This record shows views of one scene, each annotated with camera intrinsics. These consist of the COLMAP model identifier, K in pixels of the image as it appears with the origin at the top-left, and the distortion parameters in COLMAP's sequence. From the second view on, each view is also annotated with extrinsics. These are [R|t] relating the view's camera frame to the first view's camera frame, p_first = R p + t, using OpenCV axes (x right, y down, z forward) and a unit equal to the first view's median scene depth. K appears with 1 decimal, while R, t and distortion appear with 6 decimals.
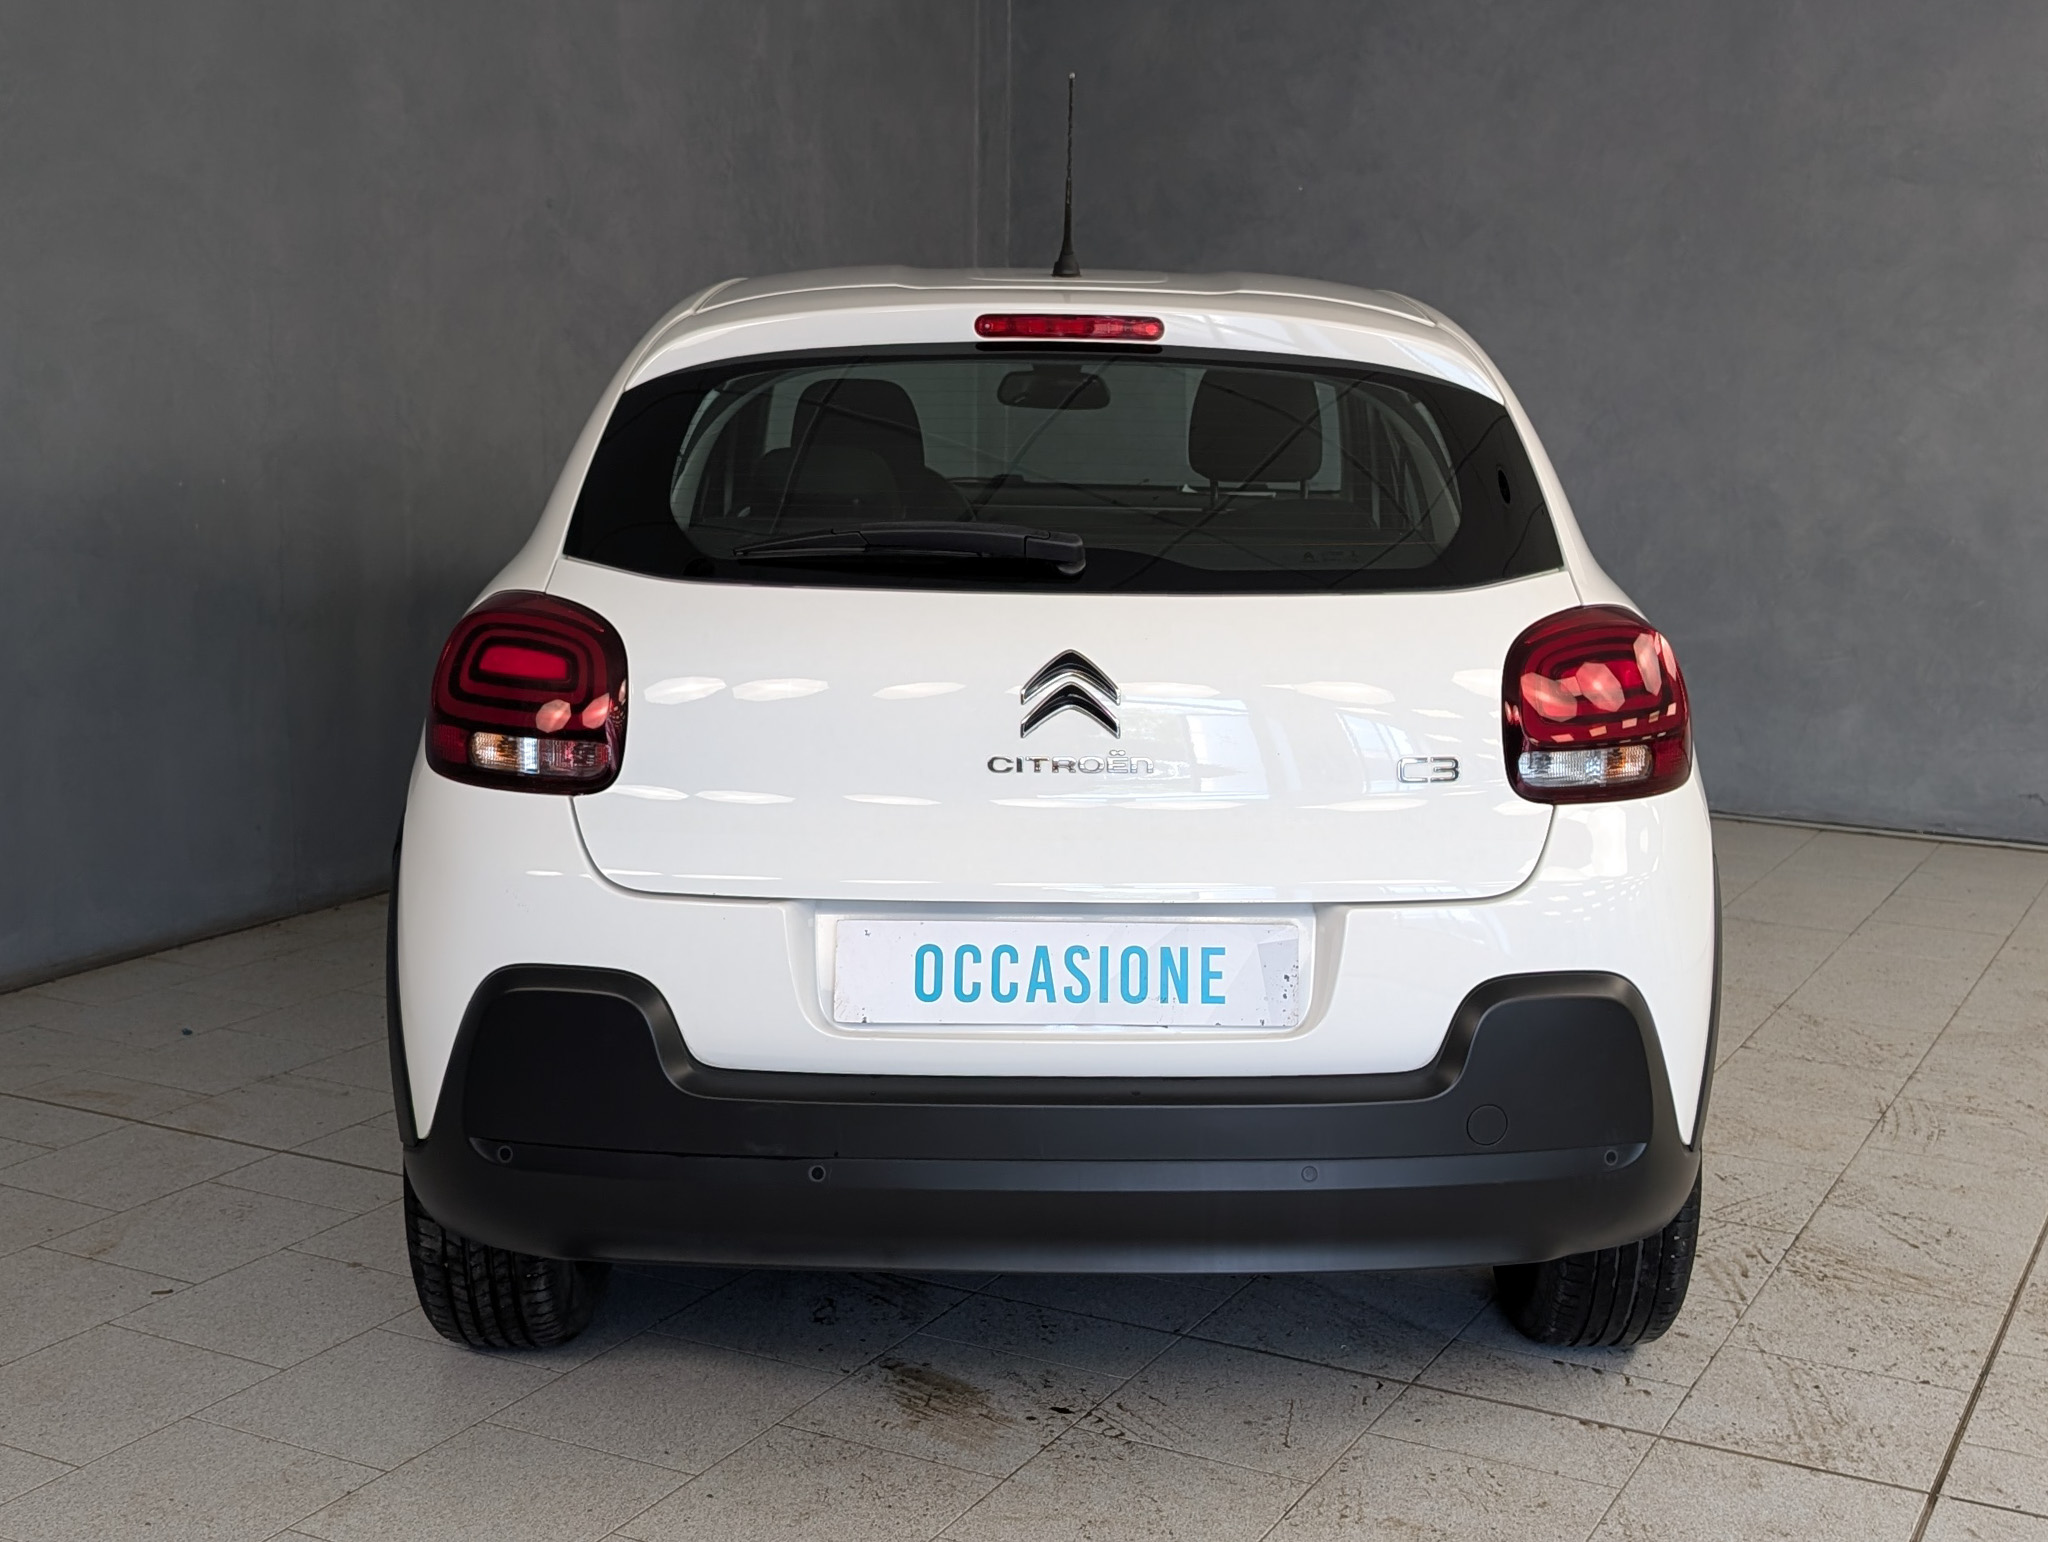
lens RADIAL K [[1957.5, 0, 1028.1], [0, 1957.5, 765.3], [0, 0, 1]] dist [0.013467, 0.000000]
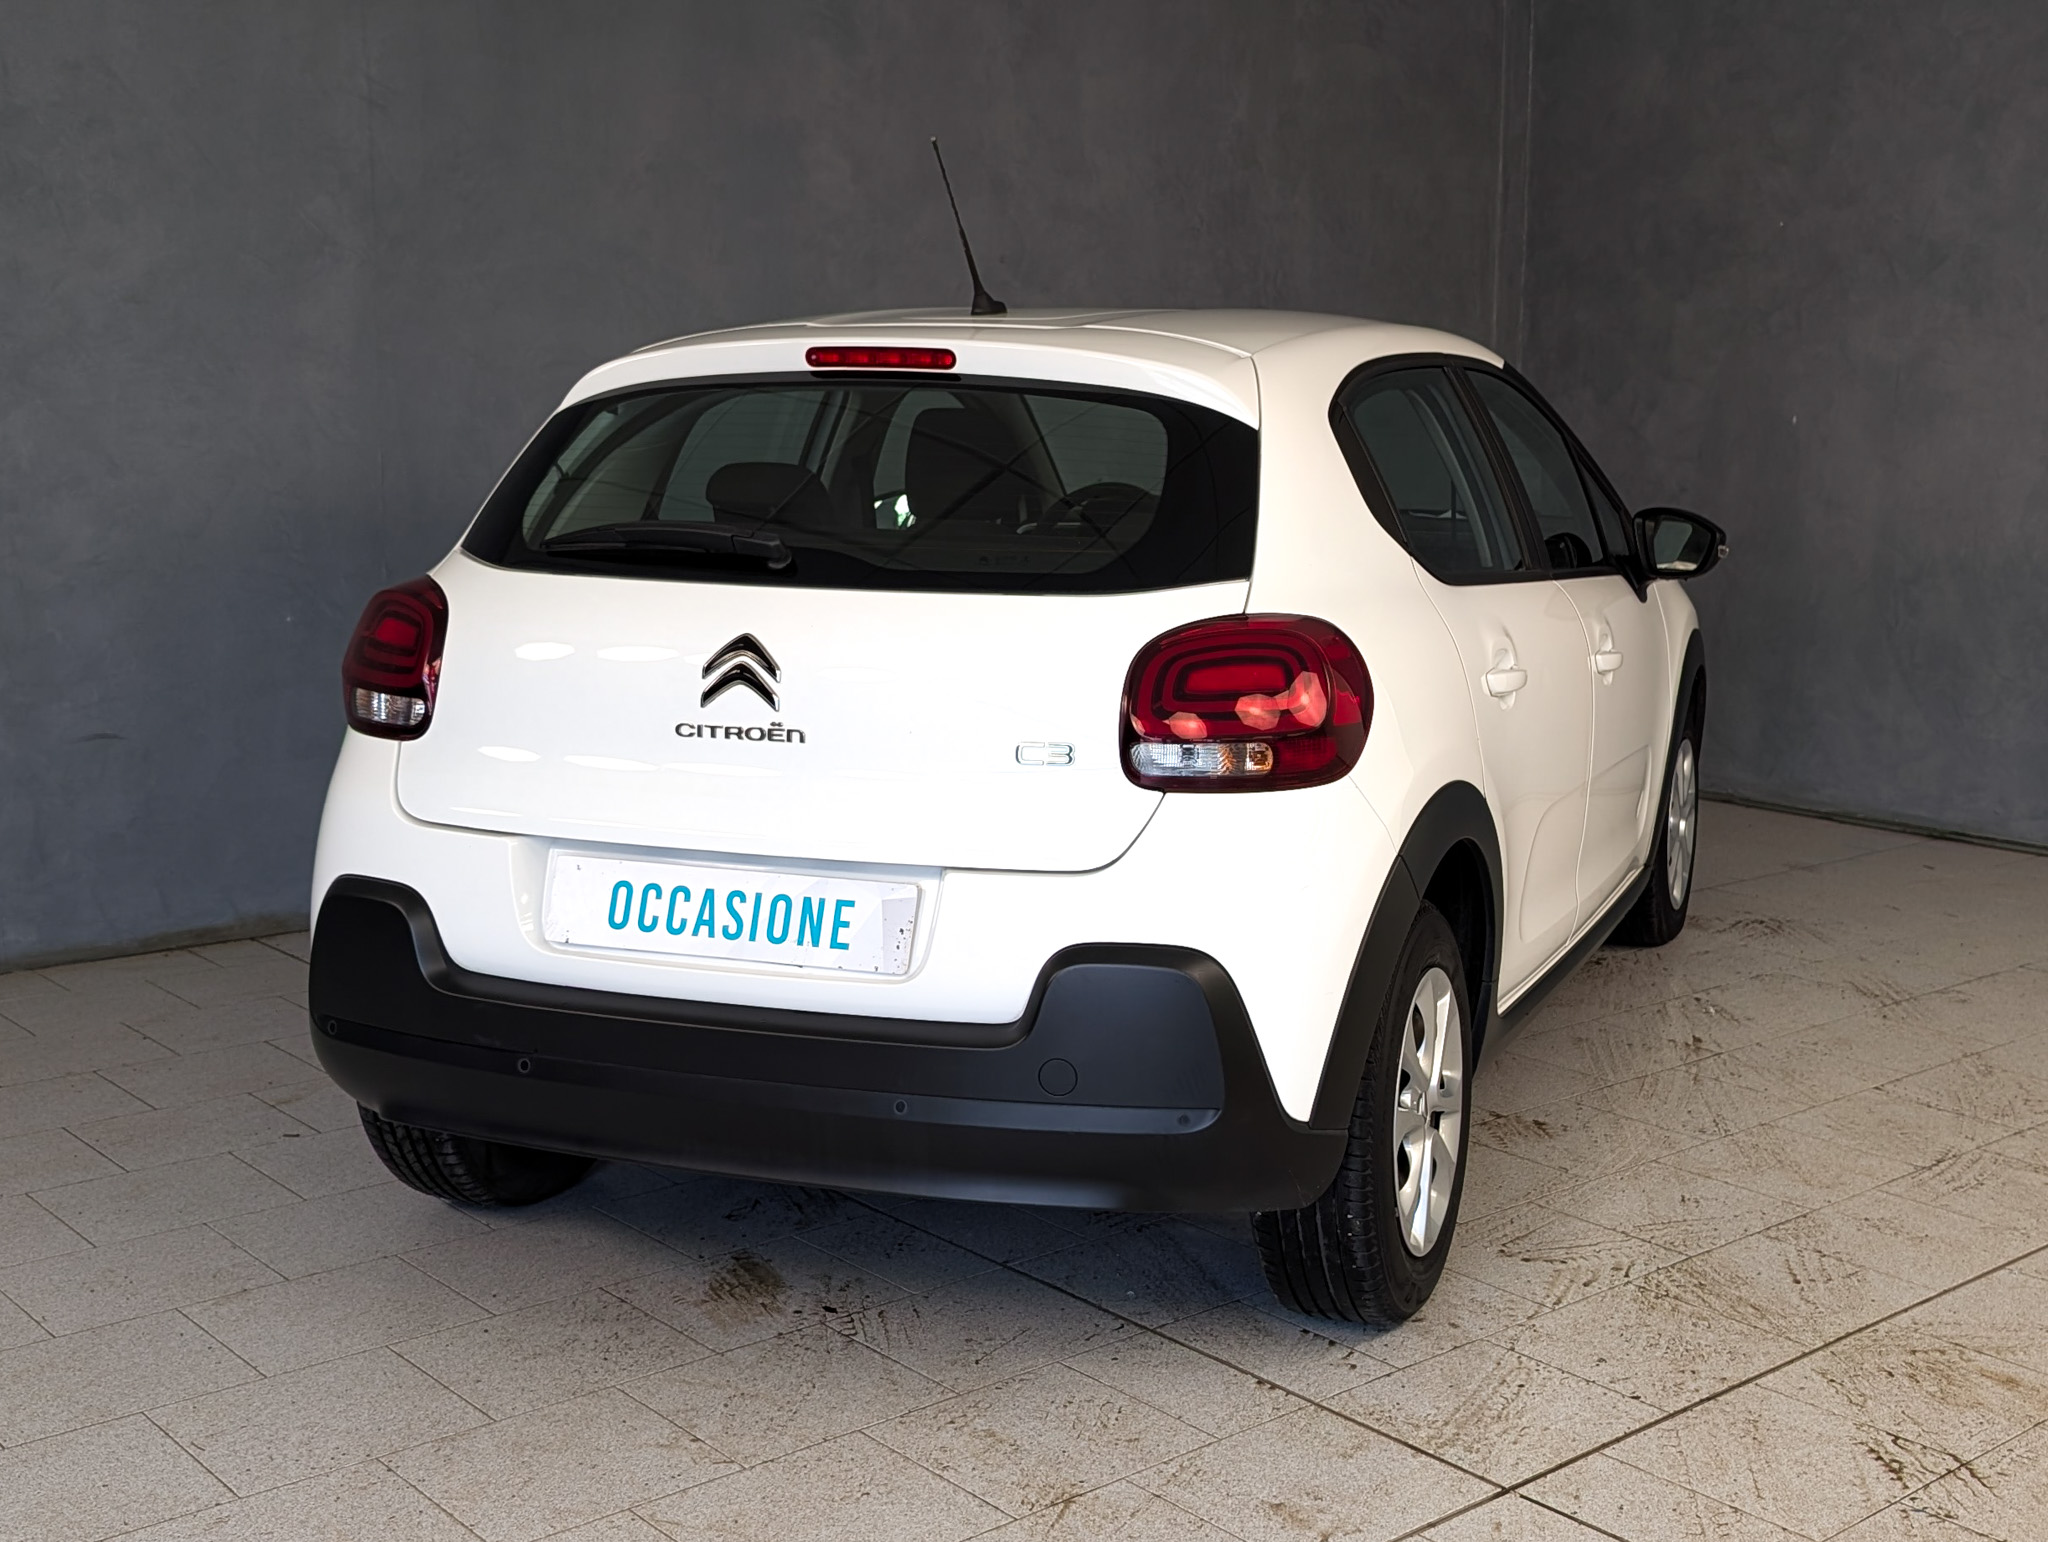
lens RADIAL K [[1794.8, 0, 1003.3], [0, 1794.8, 752.1], [0, 0, 1]] dist [0.027354, -0.034253]
pose [[0.960049, 0.050556, -0.275228, 0.375830], [-0.053093, 0.998588, -0.001769, 0.003446], [0.274750, 0.016311, 0.961377, 0.019532]]
